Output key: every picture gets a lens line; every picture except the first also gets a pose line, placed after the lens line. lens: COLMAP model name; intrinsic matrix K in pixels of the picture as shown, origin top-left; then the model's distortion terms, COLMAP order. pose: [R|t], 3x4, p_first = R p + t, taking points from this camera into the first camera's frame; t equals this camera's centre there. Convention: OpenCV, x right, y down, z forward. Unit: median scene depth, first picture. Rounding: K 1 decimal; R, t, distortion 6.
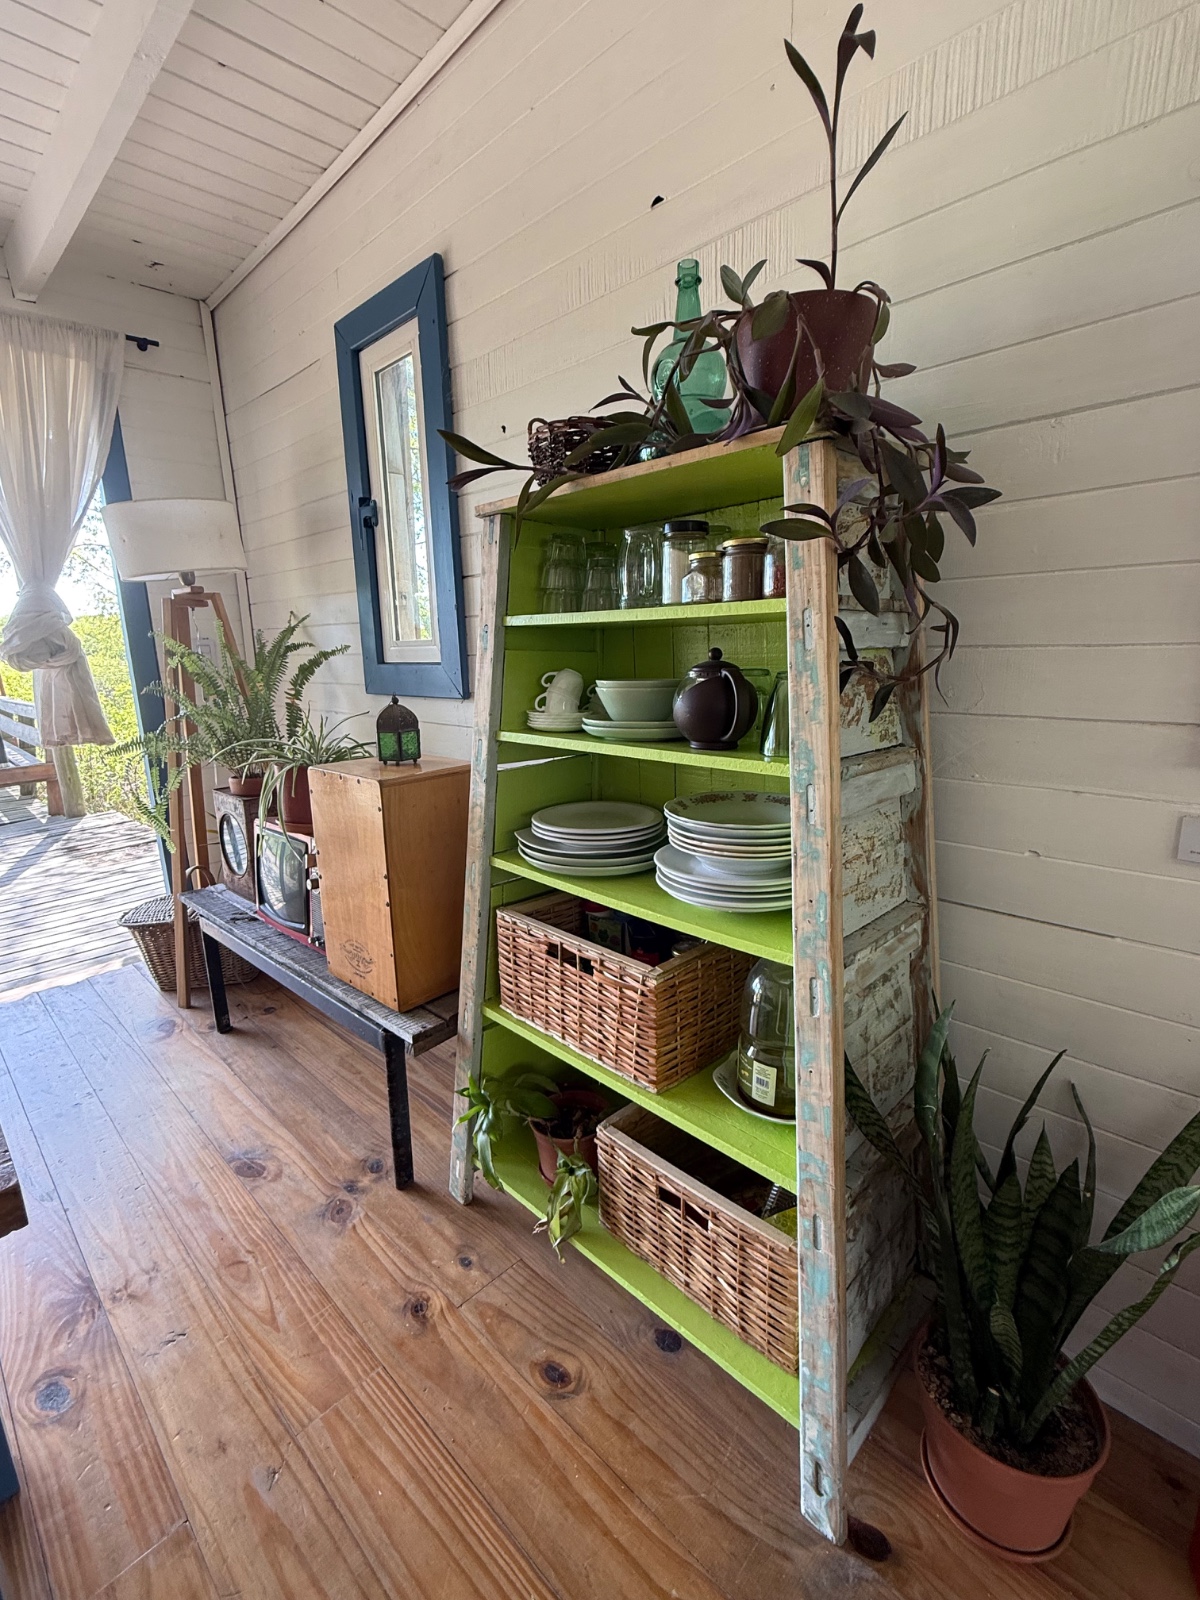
lens RADIAL K [[714.6, 0, 600.0], [0, 714.6, 800.0], [0, 0, 1]] dist [-0.023250, 0.000009]
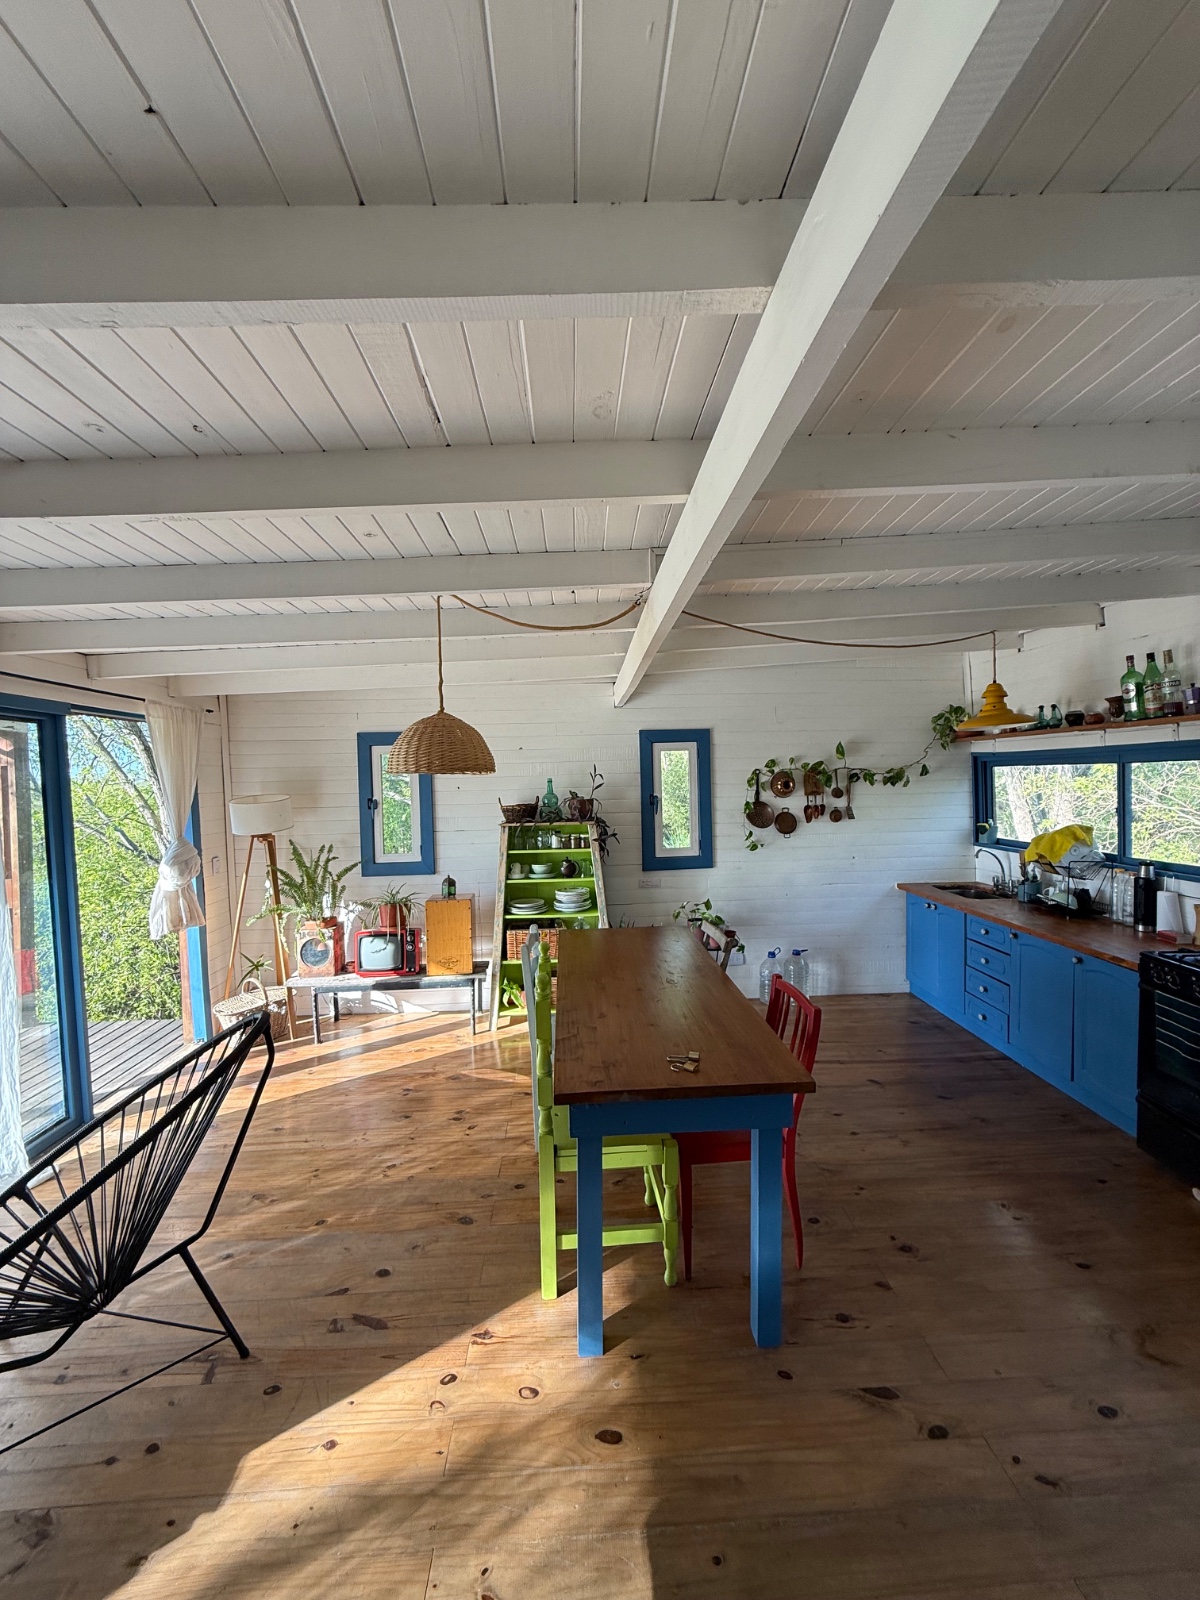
lens RADIAL K [[633.6, 0, 597.9], [0, 633.6, 794.7], [0, 0, 1]] dist [-0.000743, 0.000073]
pose [[0.686095, -0.001682, 0.727510, -2.531420], [0.166871, 0.973700, -0.155120, 0.071717], [-0.708115, 0.227827, 0.668332, -1.907949]]
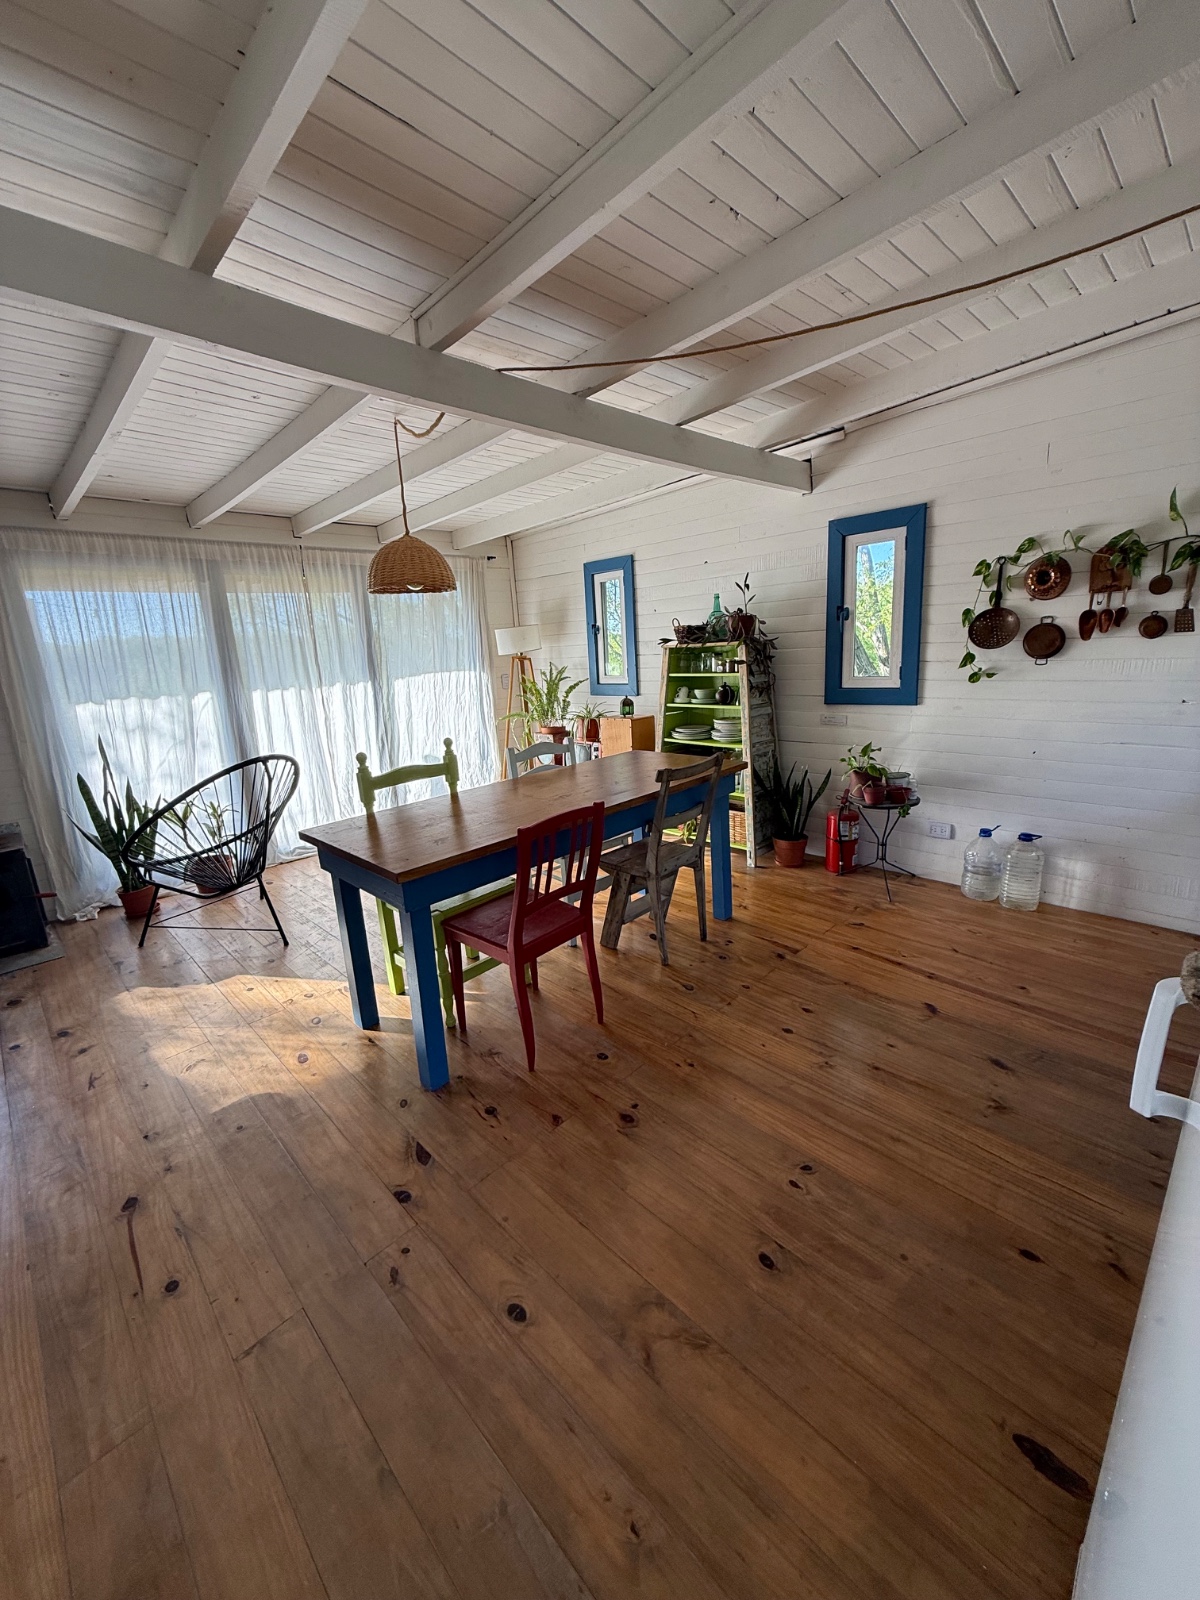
lens RADIAL K [[633.6, 0, 597.9], [0, 633.6, 794.7], [0, 0, 1]] dist [-0.000743, 0.000073]
pose [[0.999578, -0.019142, -0.021842, -0.496819], [0.019234, 0.999807, 0.004034, 0.410227], [0.021761, -0.004453, 0.999753, -2.656194]]
